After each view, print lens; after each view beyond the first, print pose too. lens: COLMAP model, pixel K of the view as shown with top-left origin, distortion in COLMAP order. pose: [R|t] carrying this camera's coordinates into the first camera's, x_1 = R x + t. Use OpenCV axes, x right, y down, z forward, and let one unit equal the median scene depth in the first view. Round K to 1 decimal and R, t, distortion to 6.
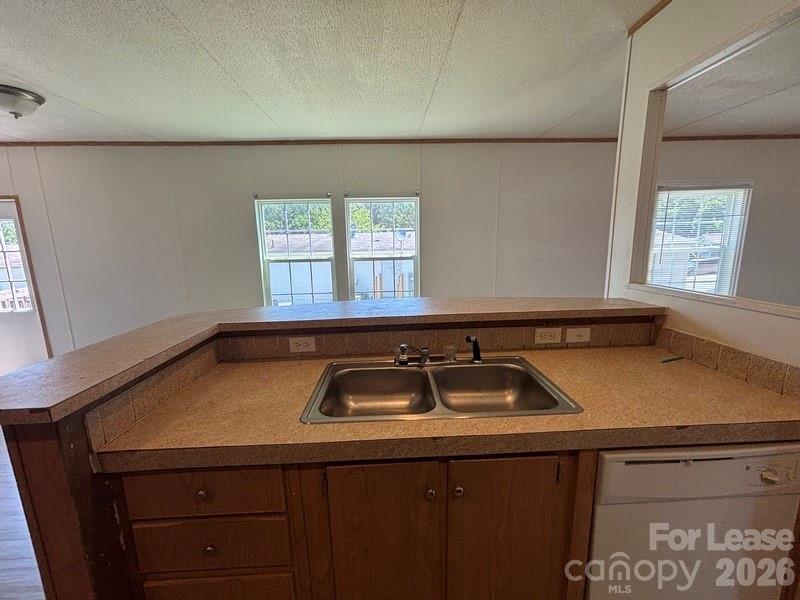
lens RADIAL K [[324.5, 0, 401.6], [0, 324.5, 299.2], [0, 0, 1]] dist [0.001125, 0.000237]
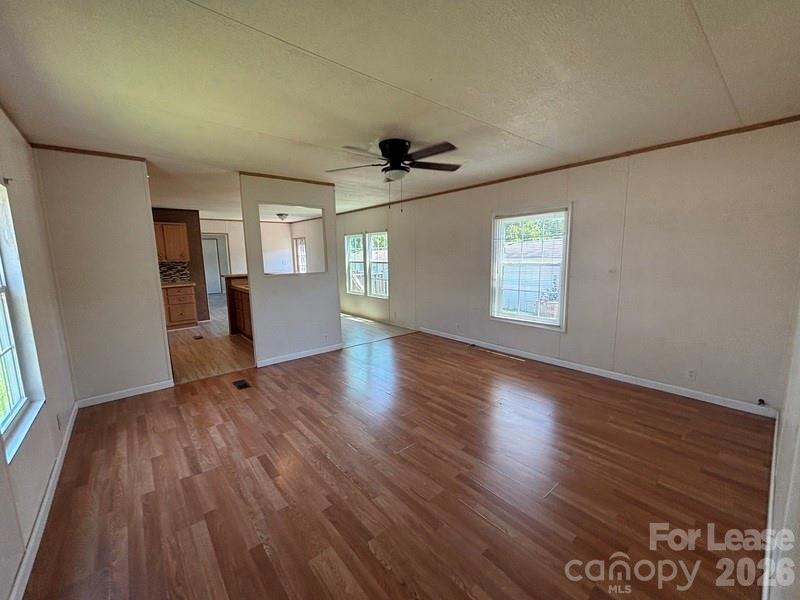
lens RADIAL K [[324.5, 0, 401.7], [0, 324.5, 299.6], [0, 0, 1]] dist [0.001125, 0.000237]
pose [[0.609171, 0.122855, -0.783465, 1.647956], [-0.139438, 0.989130, 0.046687, -0.010597], [0.780684, 0.080805, 0.619679, -0.114528]]
